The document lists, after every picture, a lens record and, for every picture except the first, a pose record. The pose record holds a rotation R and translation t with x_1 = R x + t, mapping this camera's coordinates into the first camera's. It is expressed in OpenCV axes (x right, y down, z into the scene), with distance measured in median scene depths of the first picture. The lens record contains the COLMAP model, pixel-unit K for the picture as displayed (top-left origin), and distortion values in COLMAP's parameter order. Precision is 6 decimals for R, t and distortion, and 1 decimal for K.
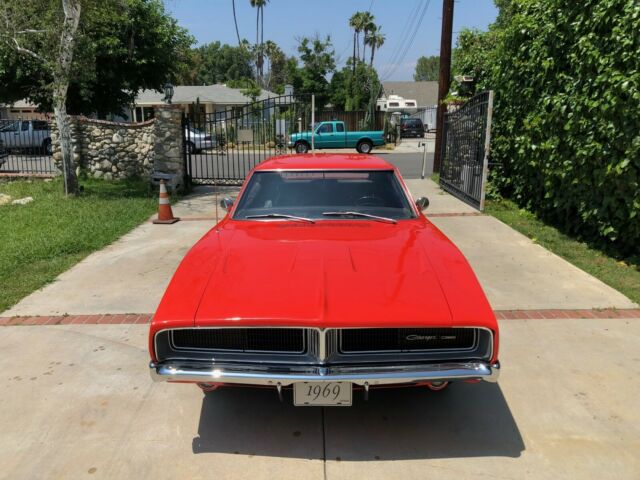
lens RADIAL K [[520.8, 0, 313.9], [0, 520.8, 232.4], [0, 0, 1]] dist [0.047121, -0.083021]
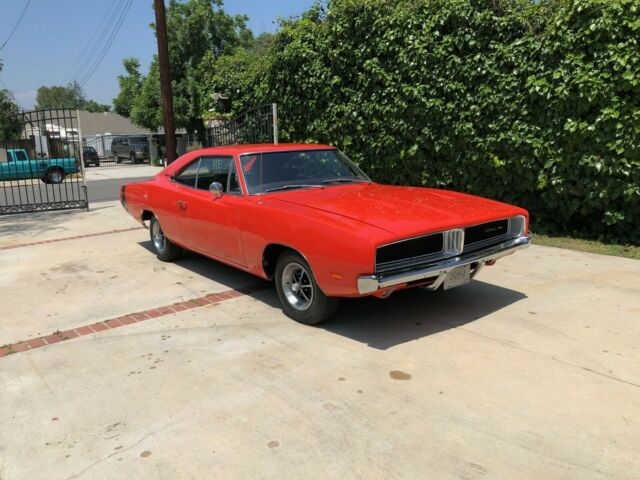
lens RADIAL K [[526.0, 0, 320.8], [0, 526.0, 235.0], [0, 0, 1]] dist [-0.003445, 0.000474]
pose [[0.780829, -0.135855, 0.609794, -0.304081], [0.168901, 0.985627, 0.003313, 0.033030], [-0.601480, 0.100408, 0.792553, 0.016166]]
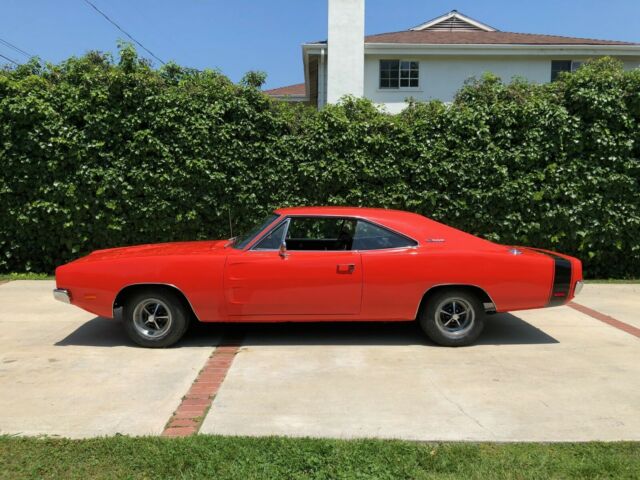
lens RADIAL K [[526.5, 0, 317.7], [0, 526.5, 229.7], [0, 0, 1]] dist [0.033343, -0.034719]
pose [[0.006444, -0.051899, 0.998632, -0.604422], [0.221142, 0.974000, 0.049192, -0.042772], [-0.975220, 0.220522, 0.017753, 0.345308]]
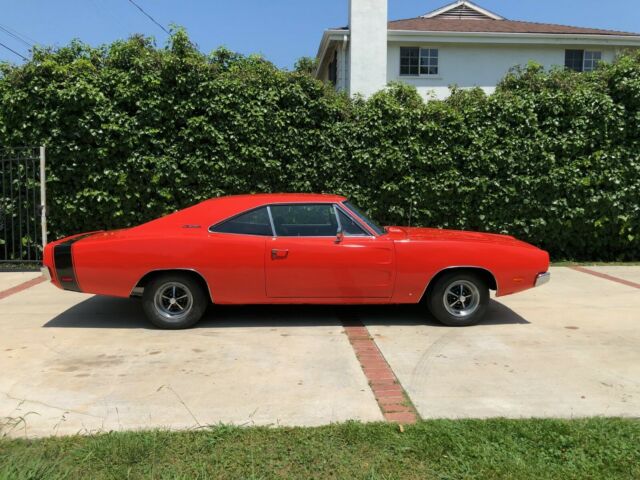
lens RADIAL K [[526.5, 0, 317.7], [0, 526.5, 229.7], [0, 0, 1]] dist [0.033343, -0.034719]
pose [[-0.062355, -0.076248, 0.995137, -0.603562], [0.225953, 0.970111, 0.088489, -0.079772], [-0.972141, 0.230372, -0.043263, 0.503249]]
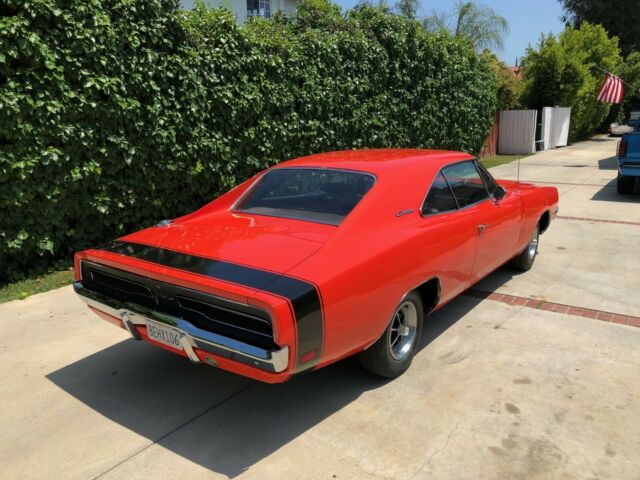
lens RADIAL K [[526.5, 0, 317.7], [0, 526.5, 229.7], [0, 0, 1]] dist [0.033343, -0.034719]
pose [[-0.812421, -0.101819, 0.574113, -0.214144], [0.154640, 0.911748, 0.380529, -0.195121], [-0.562191, 0.397930, -0.724978, 0.892374]]
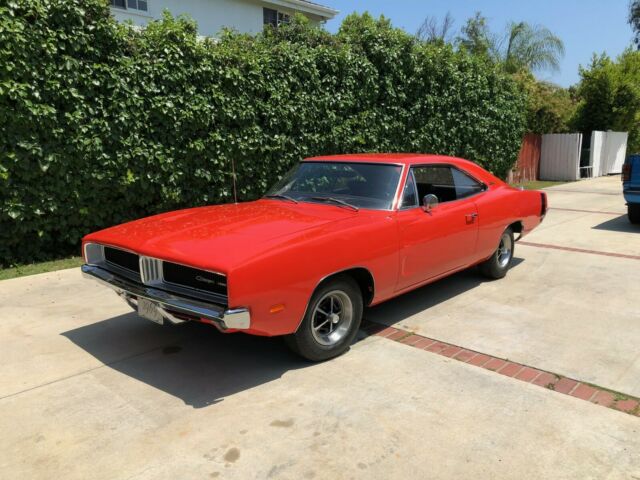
lens RADIAL K [[526.4, 0, 322.3], [0, 526.4, 230.0], [0, 0, 1]] dist [0.026059, -0.019027]
pose [[-0.726747, -0.104361, 0.678931, -0.333446], [0.163058, 0.933930, 0.318100, -0.141531], [-0.667271, 0.341883, -0.661714, 0.749776]]
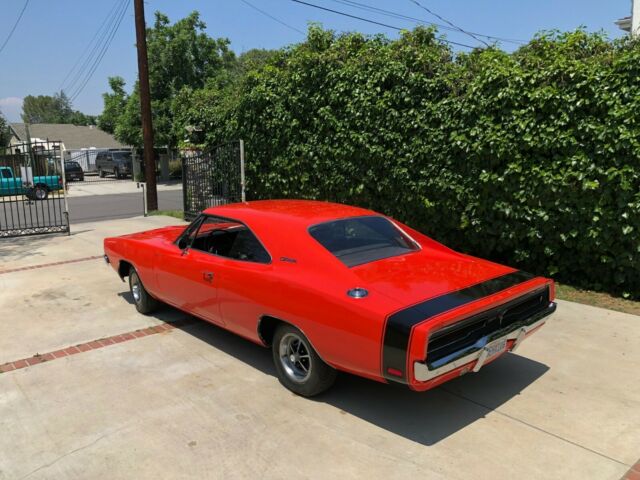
lens RADIAL K [[523.1, 0, 316.3], [0, 523.1, 239.1], [0, 0, 1]] dist [0.002767, -0.013923]
pose [[0.770179, -0.119970, 0.626443, -0.319459], [0.159015, 0.987255, -0.006433, 0.010319], [-0.617688, 0.104569, 0.779440, -0.095255]]
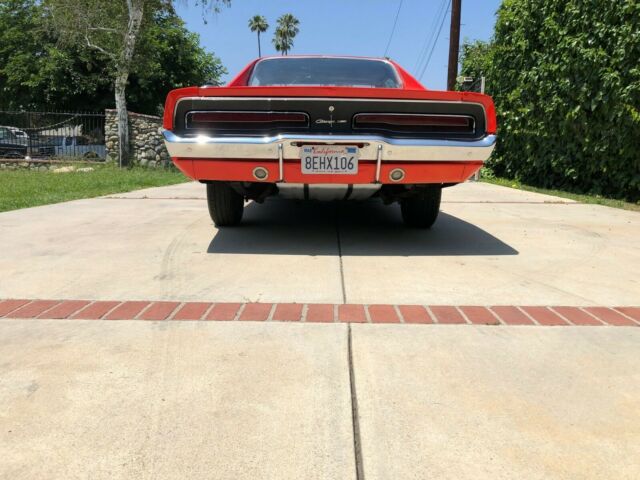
lens RADIAL K [[523.1, 0, 316.3], [0, 523.1, 239.1], [0, 0, 1]] dist [0.002767, -0.013923]
pose [[0.999250, 0.025342, -0.029293, 0.002336], [-0.027366, 0.997109, -0.070881, 0.166564], [0.027412, 0.071630, 0.997055, -0.148973]]
